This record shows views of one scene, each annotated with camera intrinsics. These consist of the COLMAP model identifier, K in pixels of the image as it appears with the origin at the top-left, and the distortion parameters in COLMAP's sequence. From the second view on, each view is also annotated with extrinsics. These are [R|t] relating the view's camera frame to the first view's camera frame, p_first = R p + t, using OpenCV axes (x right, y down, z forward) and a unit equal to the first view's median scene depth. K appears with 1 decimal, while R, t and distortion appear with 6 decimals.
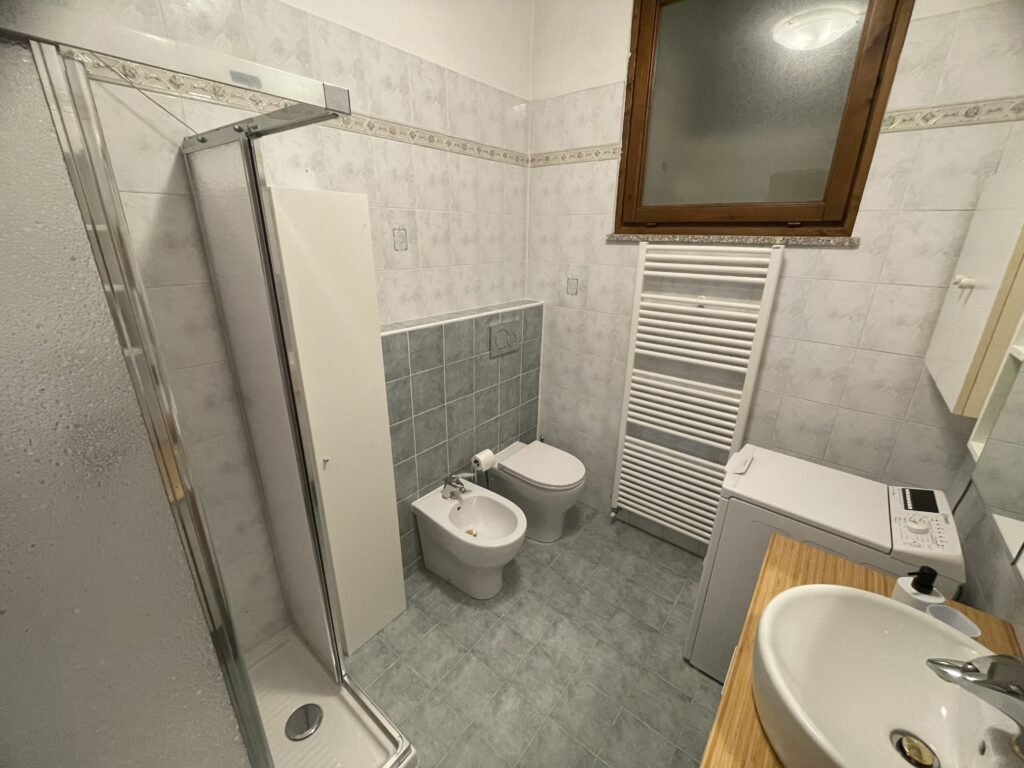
lens RADIAL K [[412.7, 0, 513.3], [0, 412.7, 380.6], [0, 0, 1]] dist [-0.001705, -0.000230]
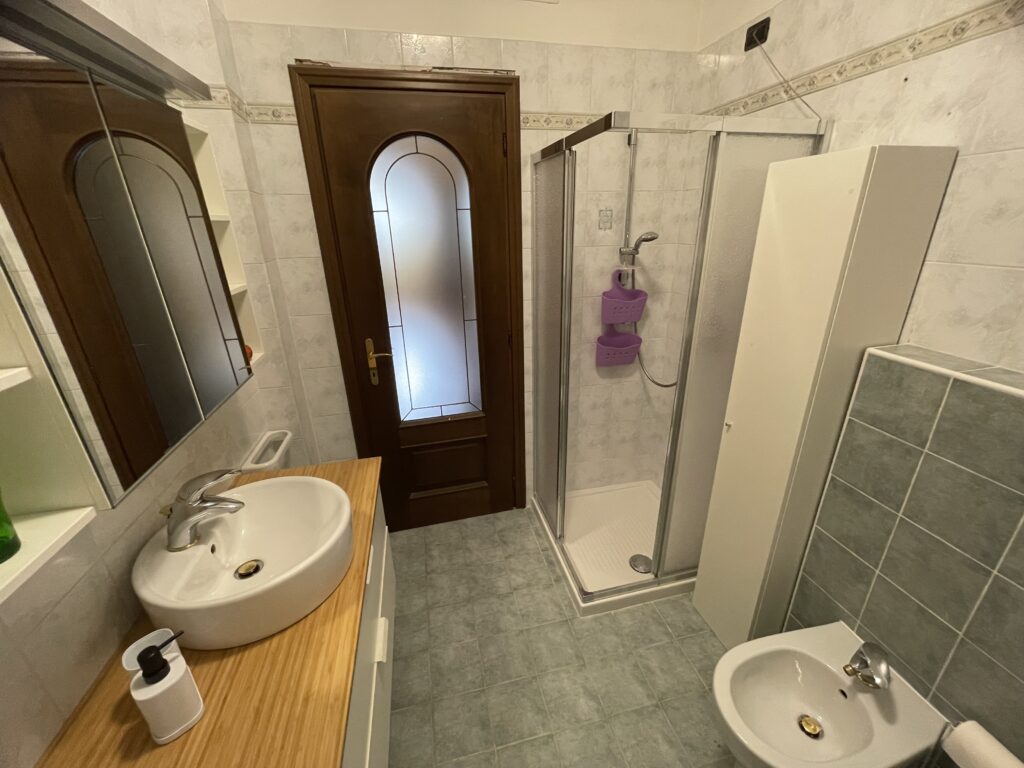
lens RADIAL K [[412.7, 0, 513.3], [0, 412.7, 380.6], [0, 0, 1]] dist [-0.001705, -0.000230]
pose [[-0.624073, 0.280850, -0.729148, 0.532895], [-0.240877, 0.818571, 0.521459, -0.272321], [0.743311, 0.501063, -0.443198, 0.845650]]
